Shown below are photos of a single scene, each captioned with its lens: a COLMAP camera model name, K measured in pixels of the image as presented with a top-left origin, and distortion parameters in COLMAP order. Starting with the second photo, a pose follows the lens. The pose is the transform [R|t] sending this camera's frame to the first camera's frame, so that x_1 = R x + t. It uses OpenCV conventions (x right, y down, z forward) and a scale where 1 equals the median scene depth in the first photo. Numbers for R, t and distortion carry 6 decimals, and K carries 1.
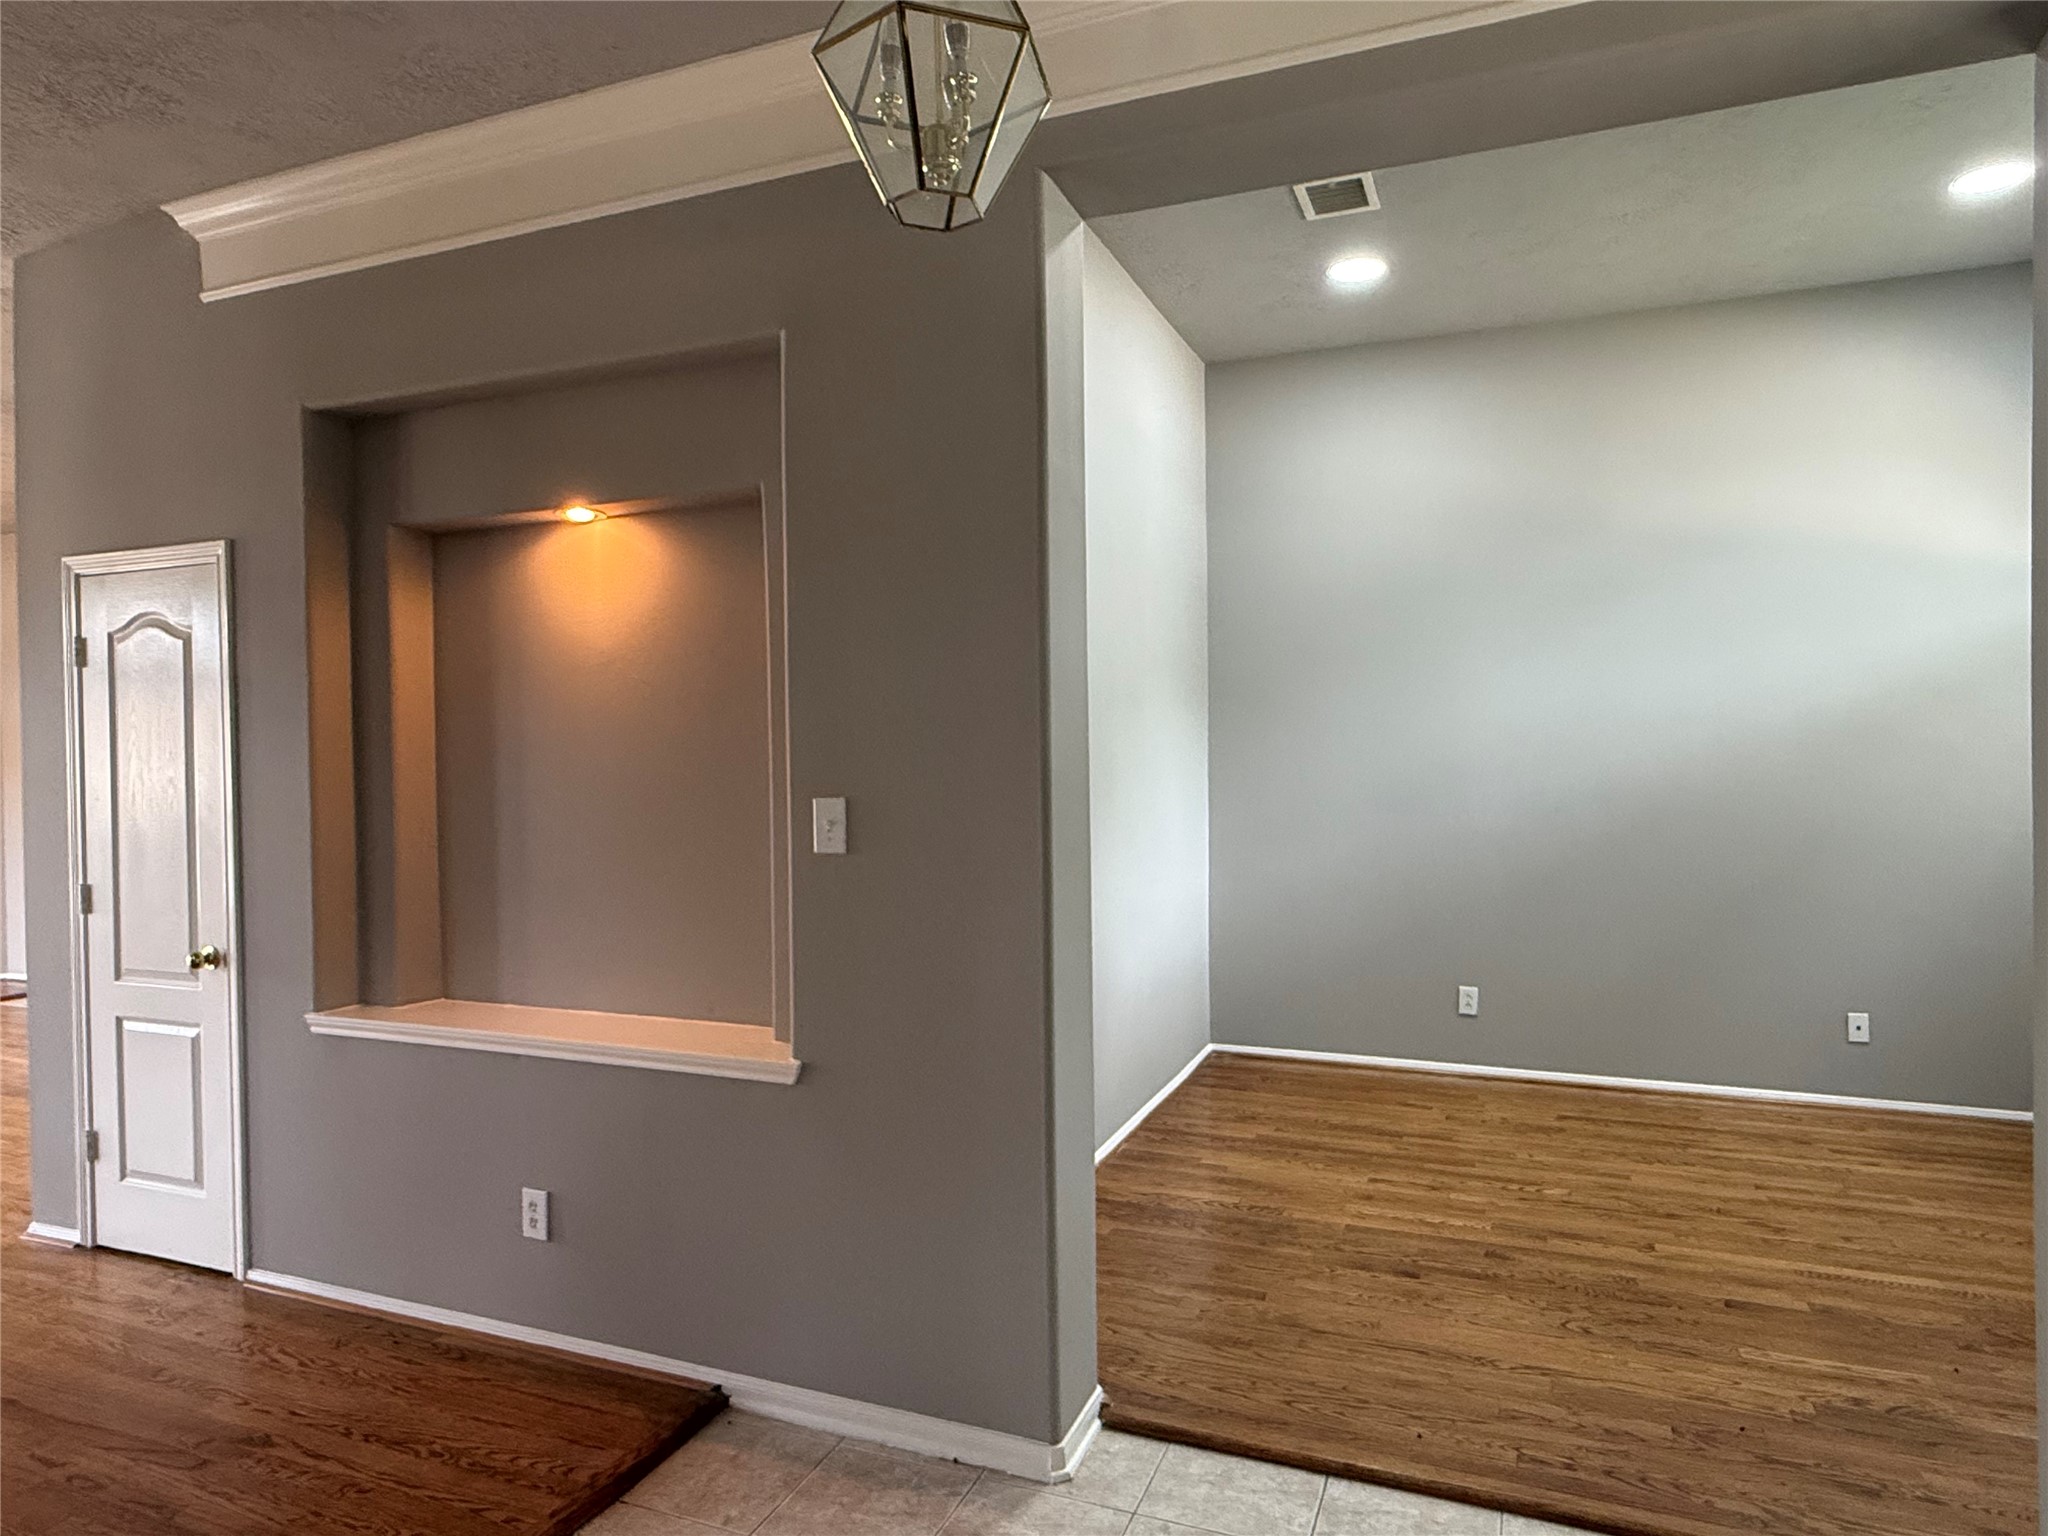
lens RADIAL K [[1253.7, 0, 1020.7], [0, 1253.7, 767.1], [0, 0, 1]] dist [0.001075, -0.003985]
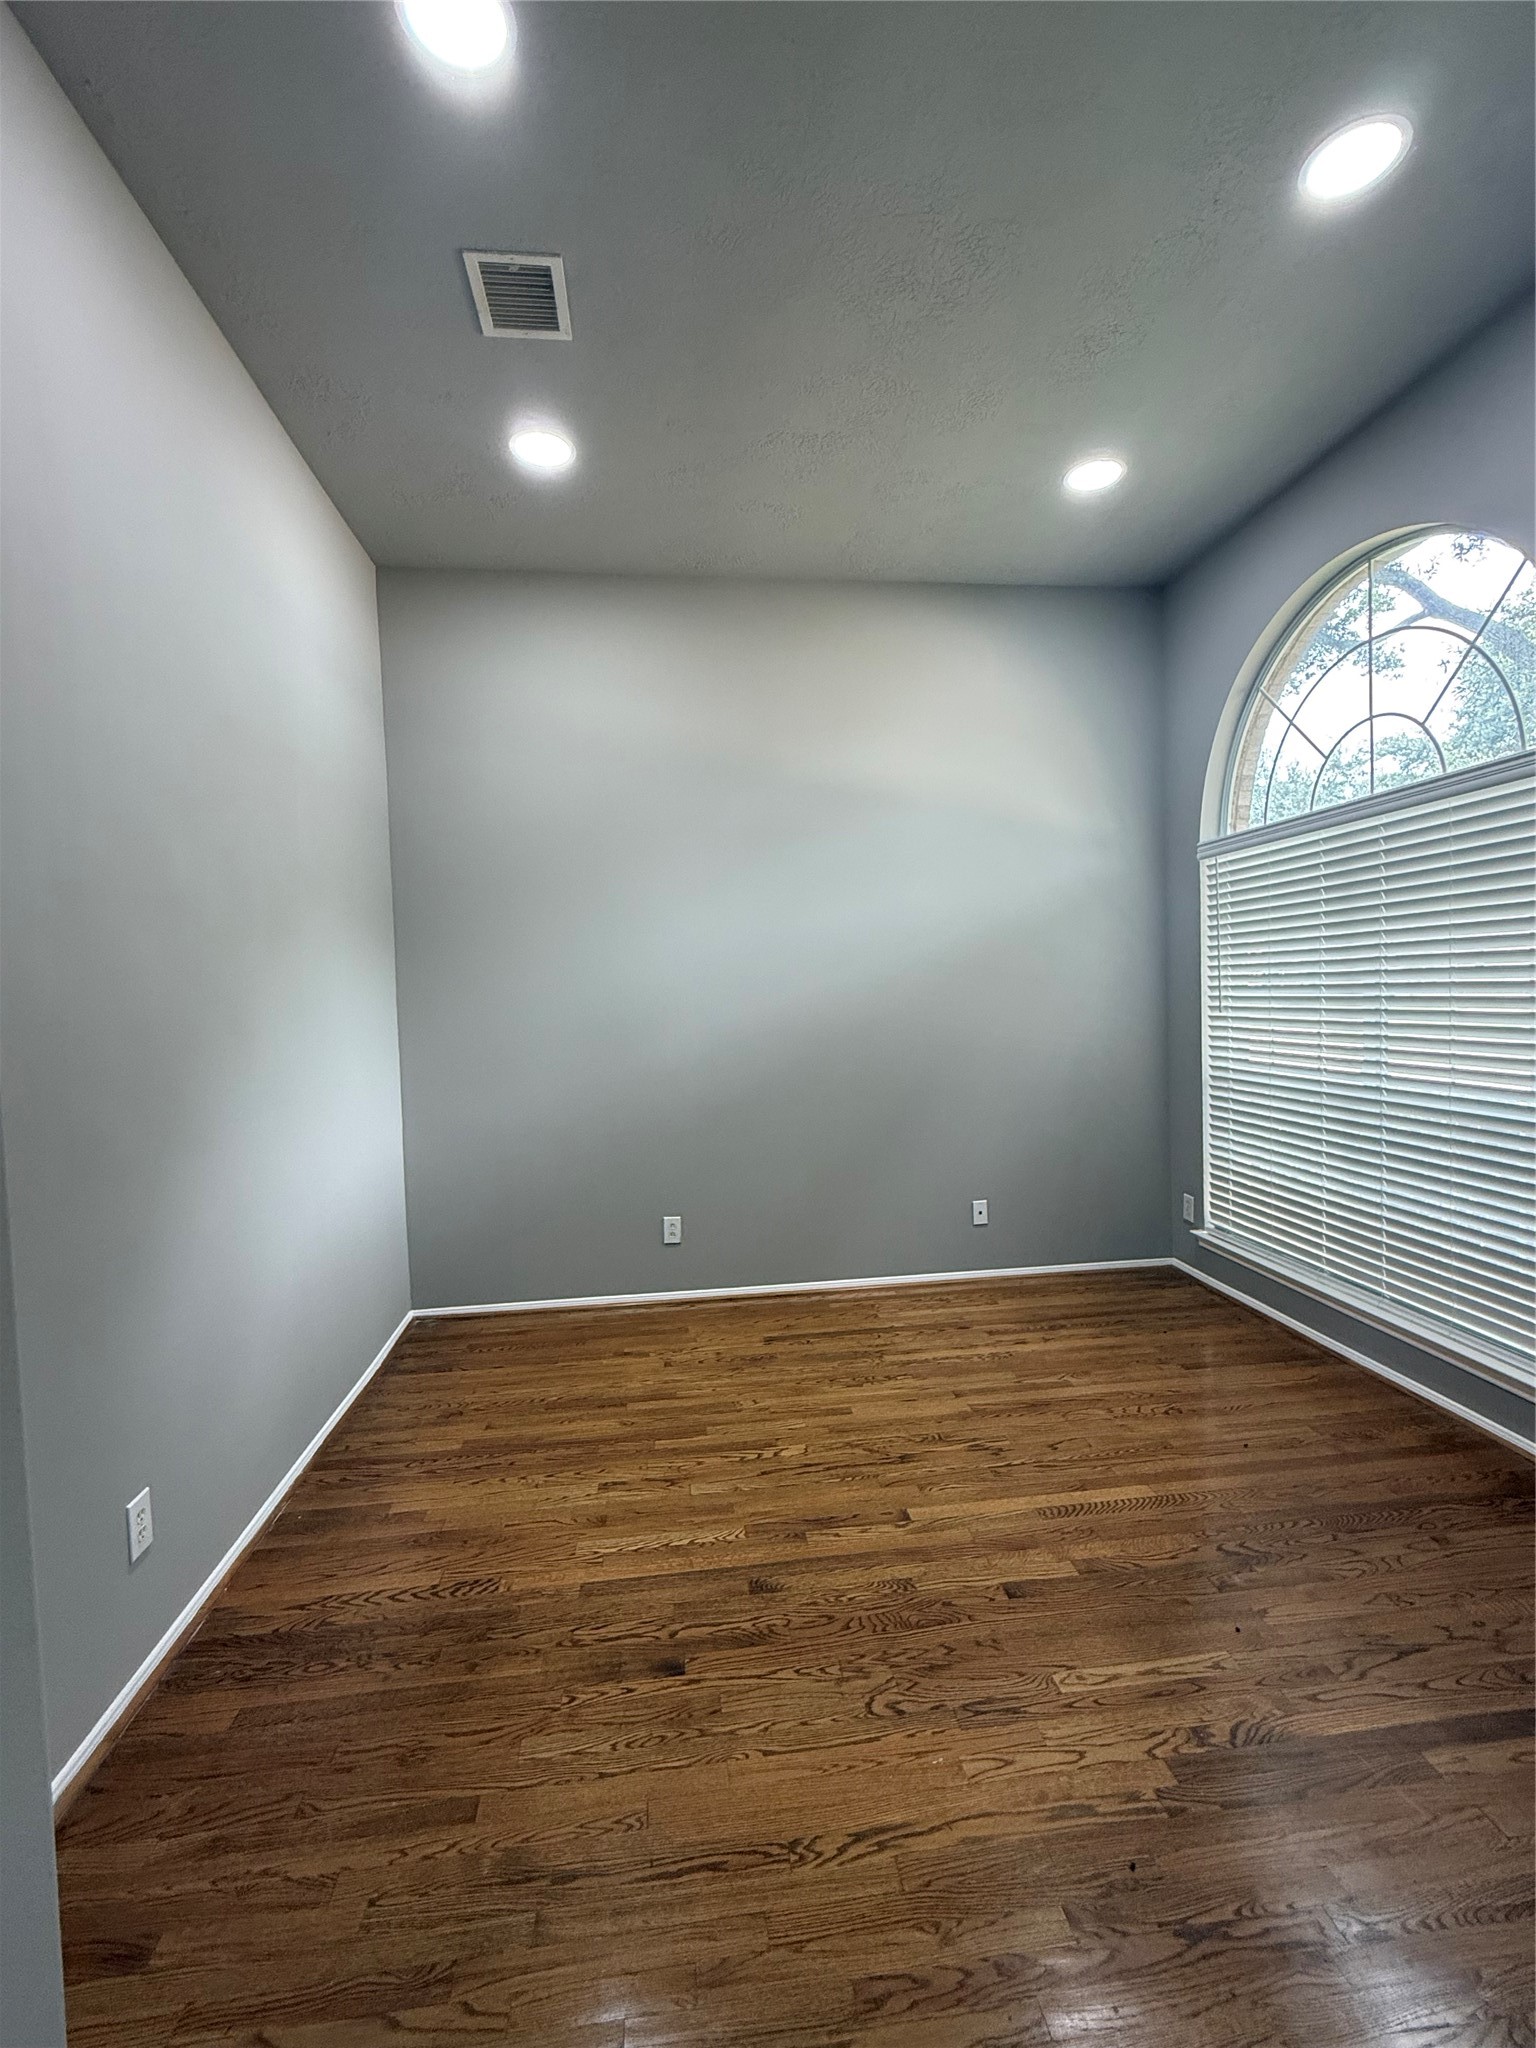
lens RADIAL K [[924.8, 0, 768.0], [0, 924.8, 1024.0], [0, 0, 1]] dist [0.001201, 0.000153]
pose [[0.874965, -0.036825, 0.482785, 0.083526], [0.030413, 0.999315, 0.021106, 0.002912], [-0.483231, -0.003784, 0.875485, 0.383562]]
